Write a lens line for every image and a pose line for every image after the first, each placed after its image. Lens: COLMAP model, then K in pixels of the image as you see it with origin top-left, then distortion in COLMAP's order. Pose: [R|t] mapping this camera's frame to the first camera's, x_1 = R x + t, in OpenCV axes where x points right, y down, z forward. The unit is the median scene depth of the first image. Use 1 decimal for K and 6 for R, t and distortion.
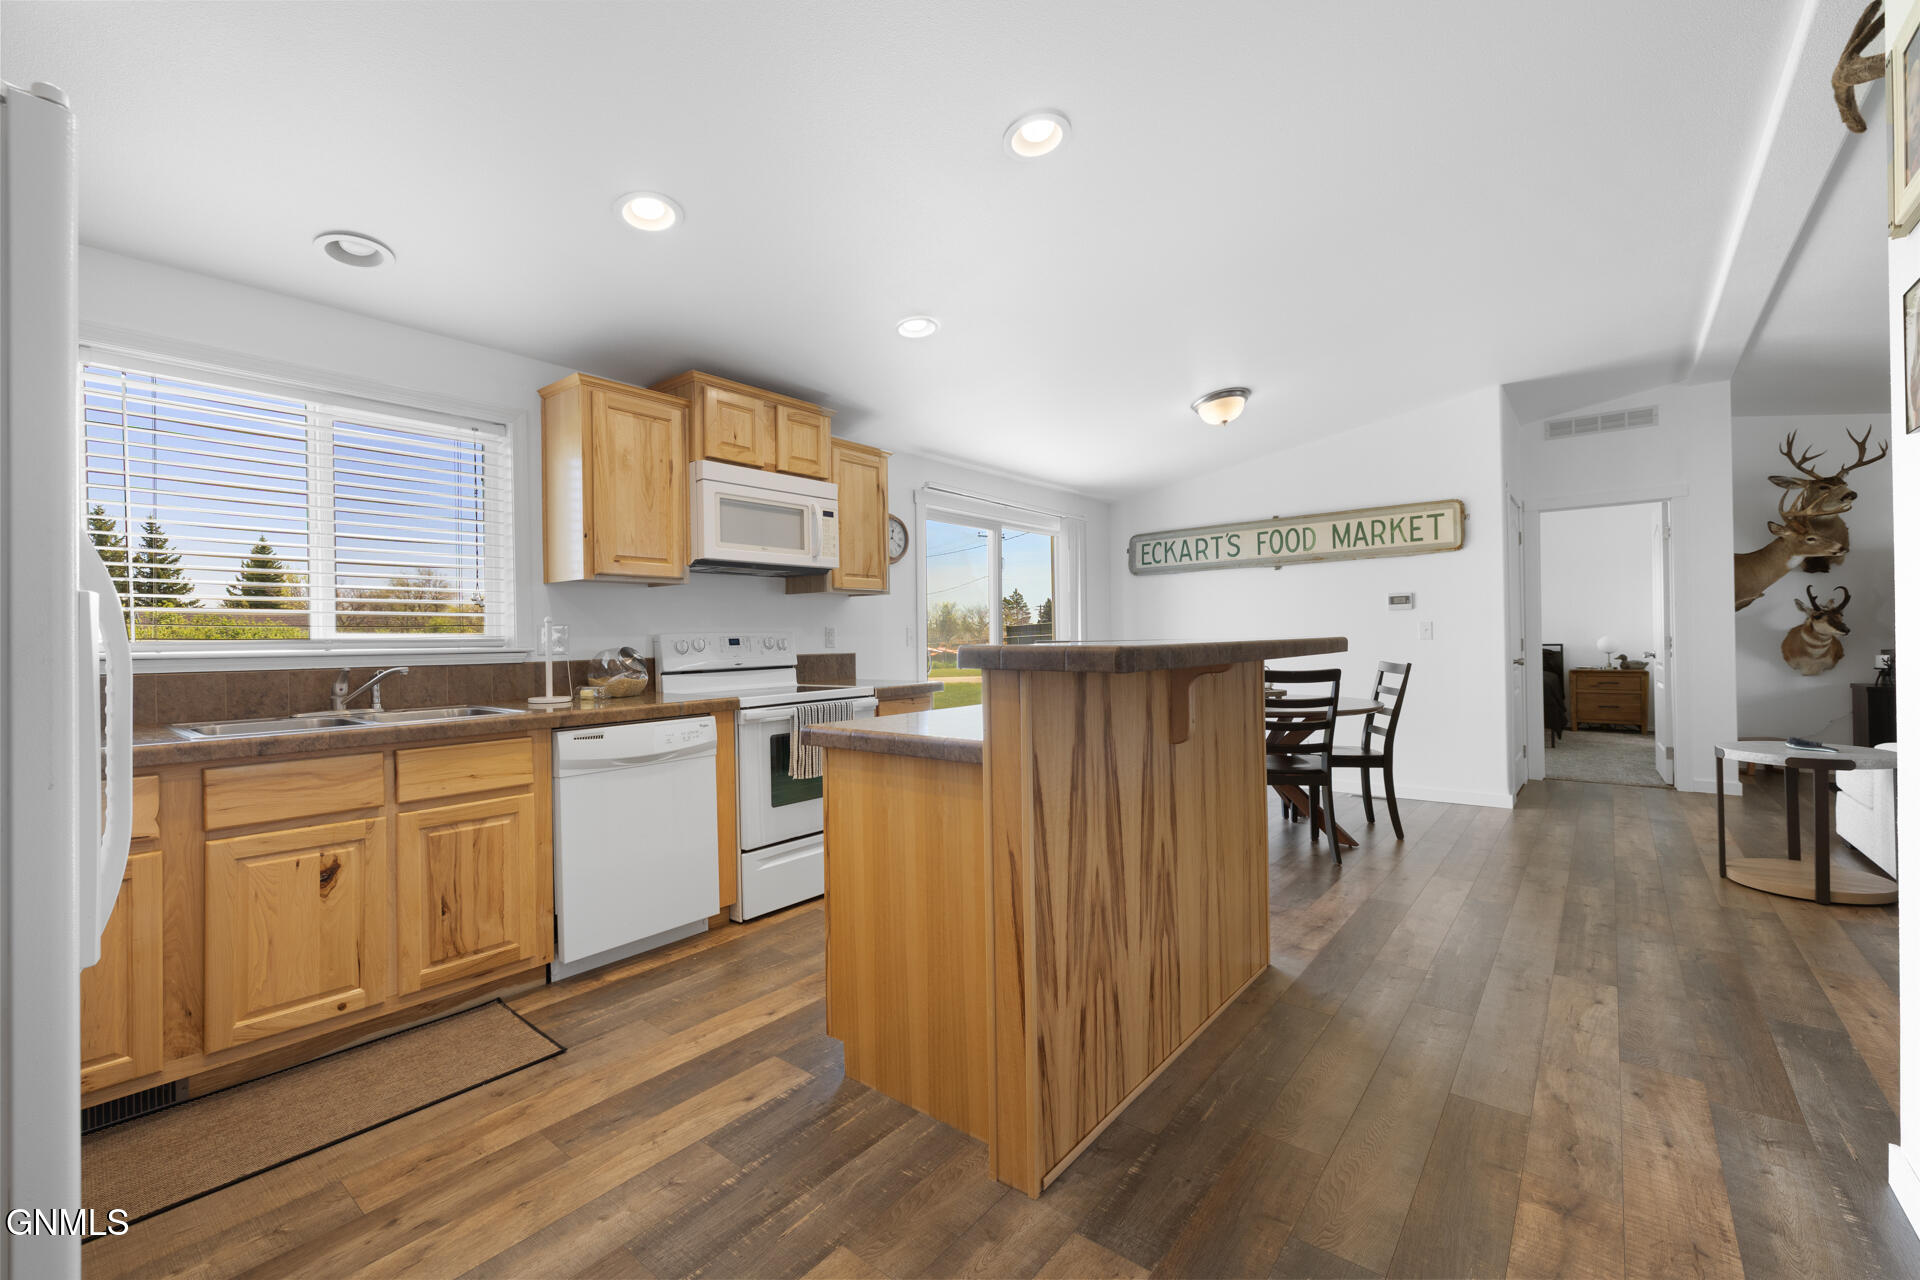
lens RADIAL K [[802.5, 0, 961.7], [0, 802.5, 636.7], [0, 0, 1]] dist [-0.000968, 0.000062]
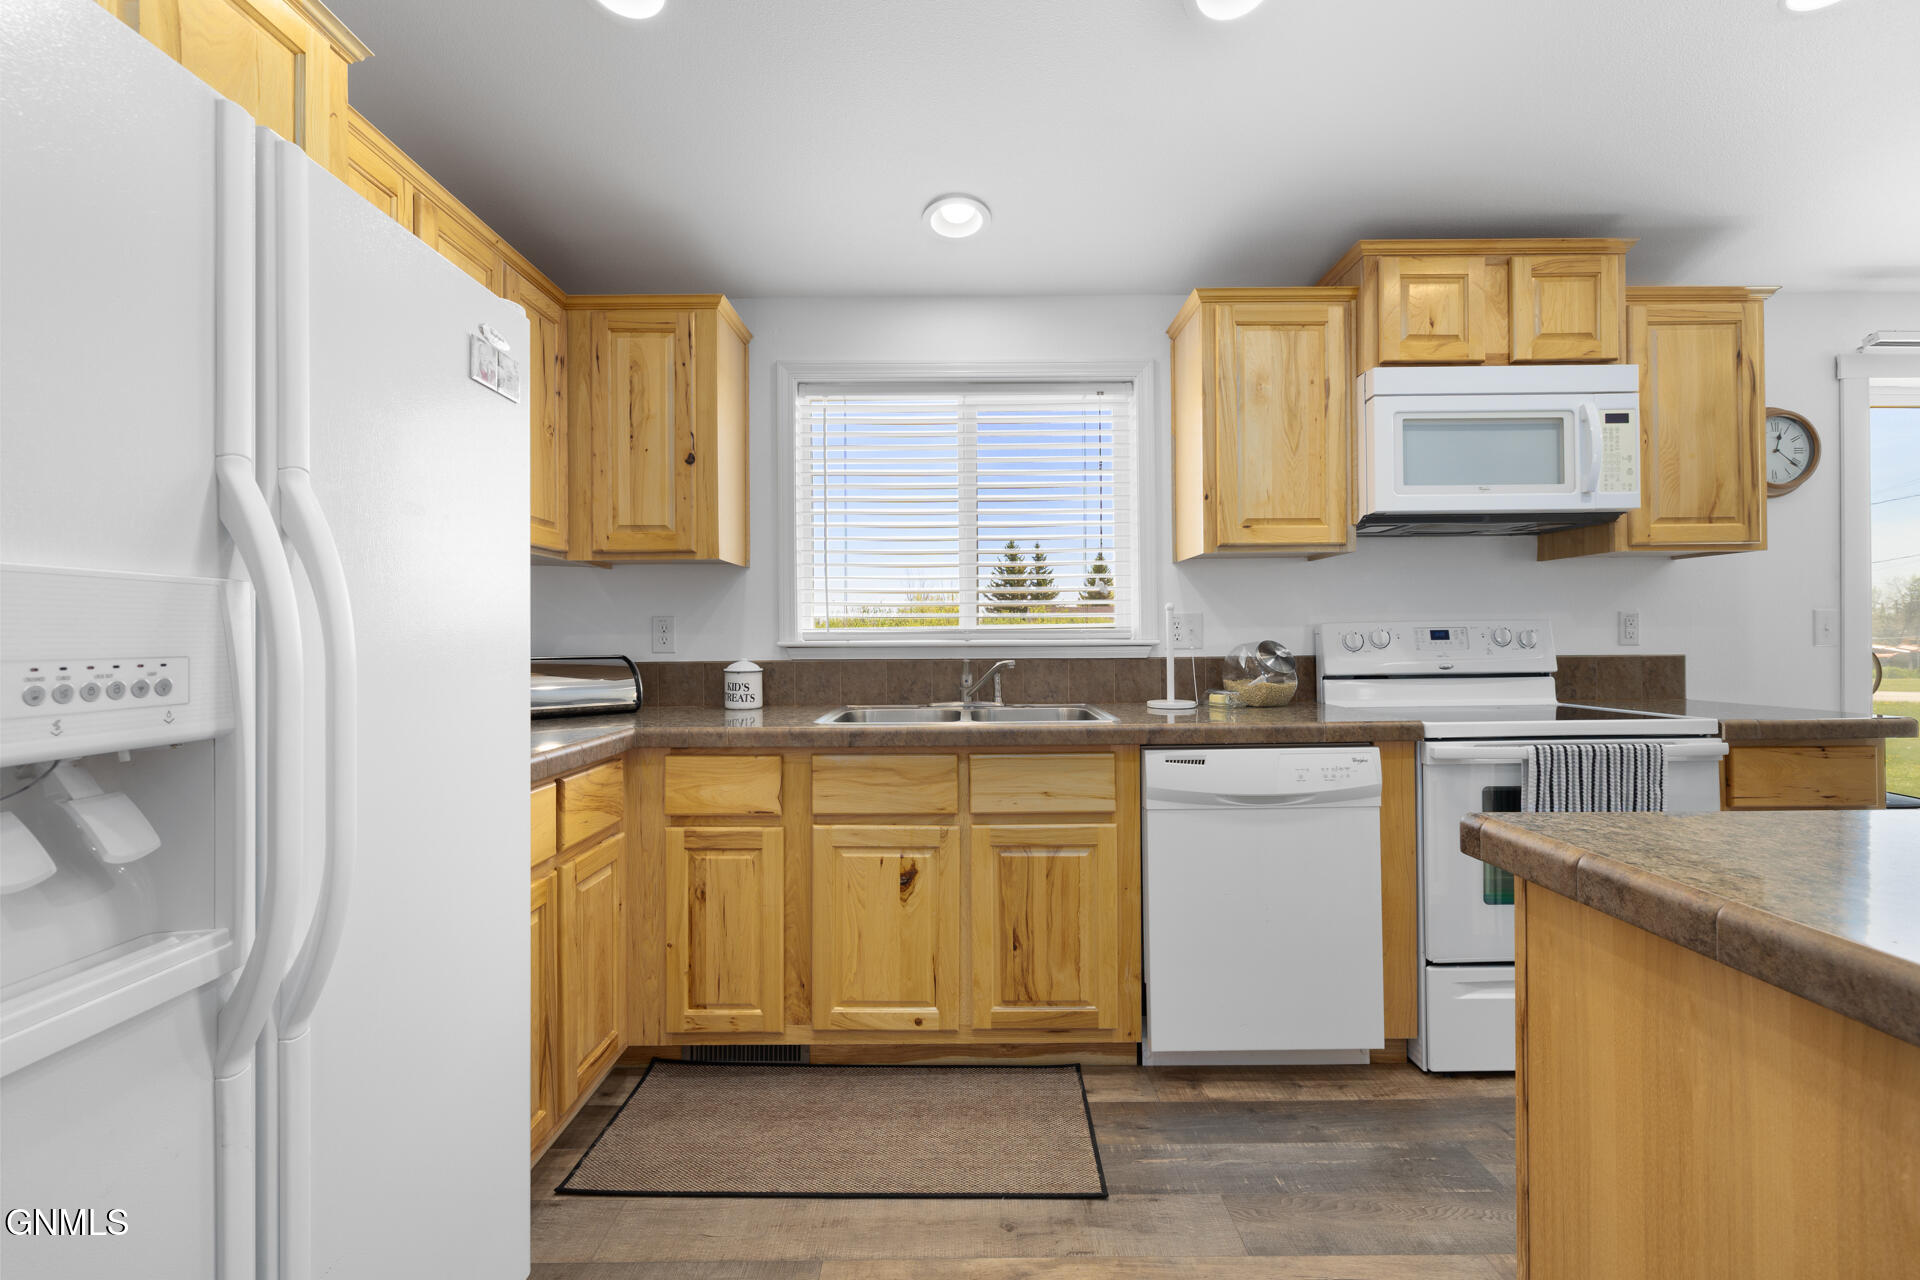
lens RADIAL K [[802.5, 0, 961.7], [0, 802.5, 636.7], [0, 0, 1]] dist [-0.000968, 0.000062]
pose [[0.627011, 0.008825, -0.778960, -0.008403], [-0.000302, 0.999939, 0.011085, 0.000509], [0.779010, -0.006715, 0.626975, 0.257333]]
